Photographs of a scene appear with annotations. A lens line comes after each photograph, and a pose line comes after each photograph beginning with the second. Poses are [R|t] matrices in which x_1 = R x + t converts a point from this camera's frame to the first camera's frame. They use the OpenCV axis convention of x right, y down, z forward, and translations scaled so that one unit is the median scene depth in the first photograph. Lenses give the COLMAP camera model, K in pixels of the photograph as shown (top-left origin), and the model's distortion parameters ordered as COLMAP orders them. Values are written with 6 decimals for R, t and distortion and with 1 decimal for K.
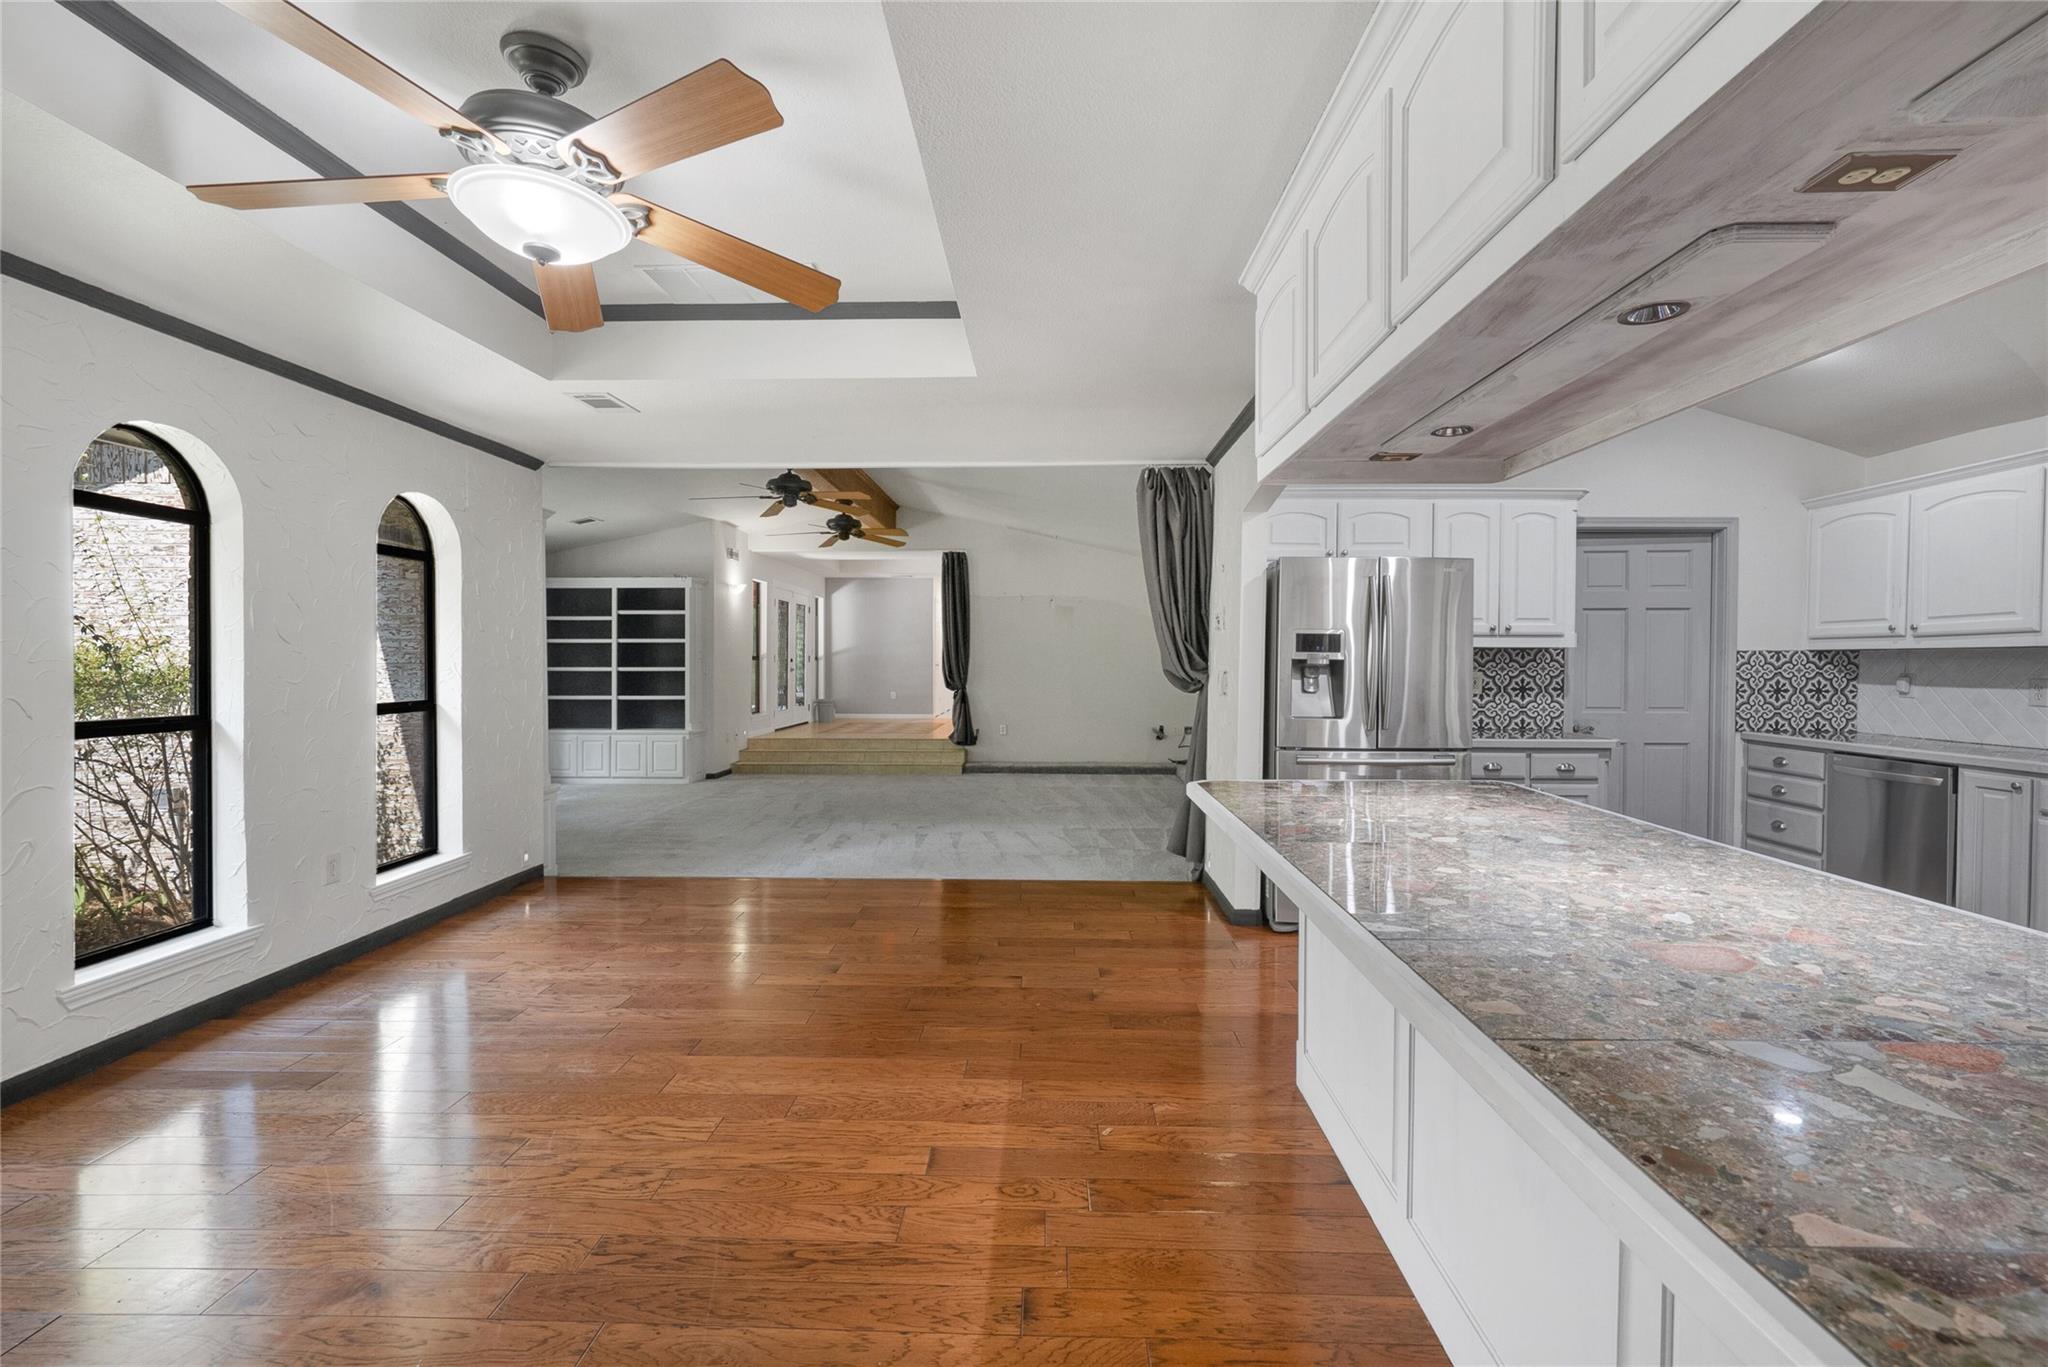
lens RADIAL K [[919.3, 0, 1024.0], [0, 919.3, 683.5], [0, 0, 1]] dist [-0.000644, 0.000267]
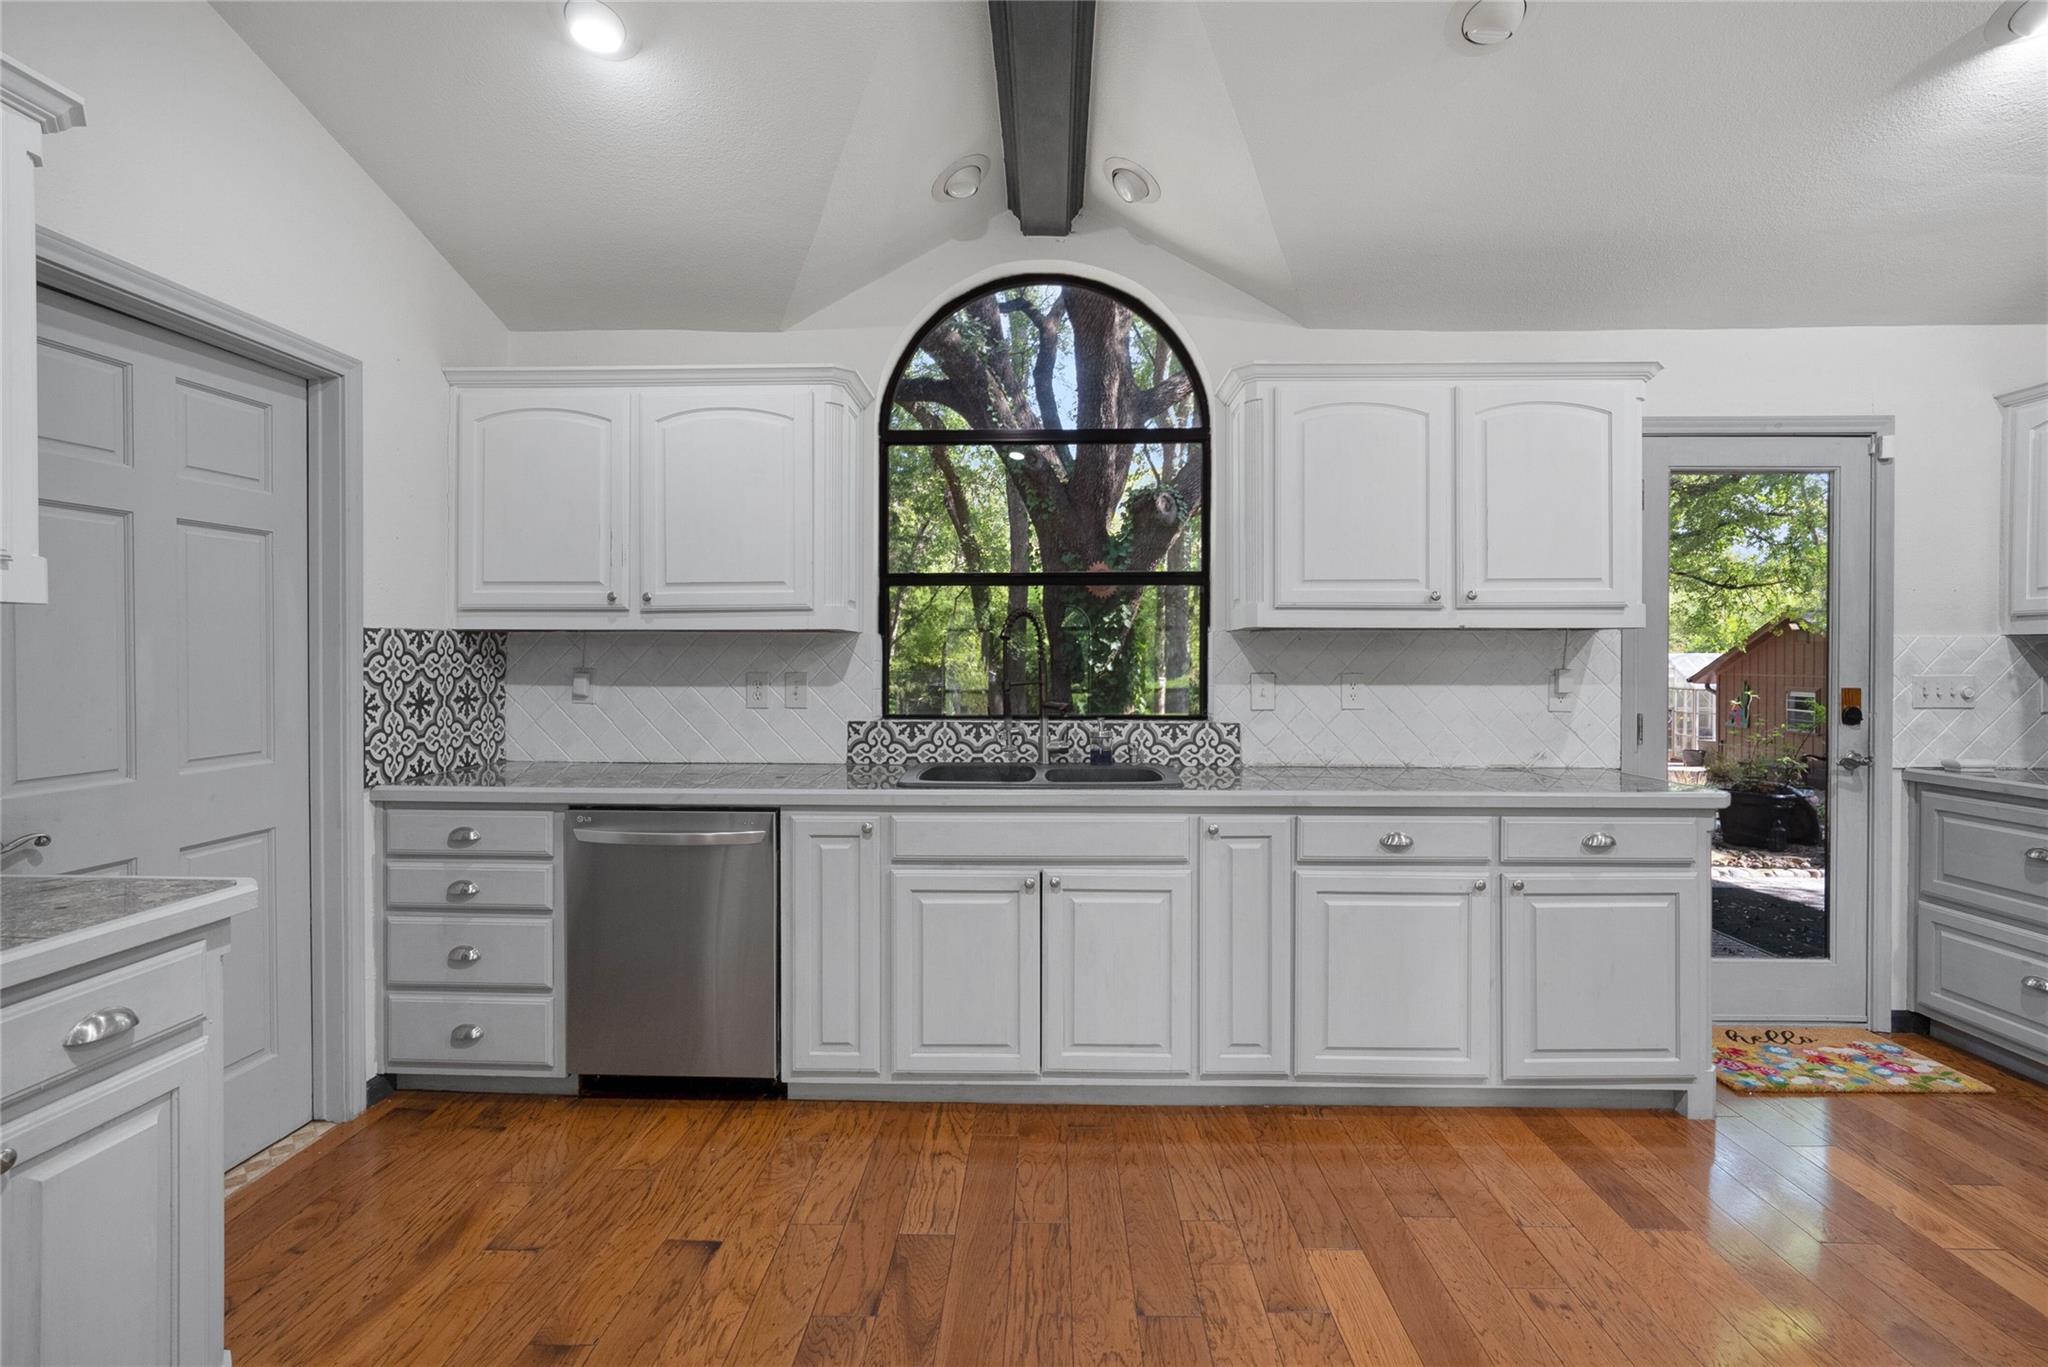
lens RADIAL K [[911.1, 0, 1017.5], [0, 911.1, 661.3], [0, 0, 1]] dist [-0.003345, -0.000387]
pose [[0.007519, -0.014109, 0.999872, 0.144074], [0.021308, 0.999676, 0.013946, -0.008574], [-0.999745, 0.021200, 0.007817, 0.326426]]
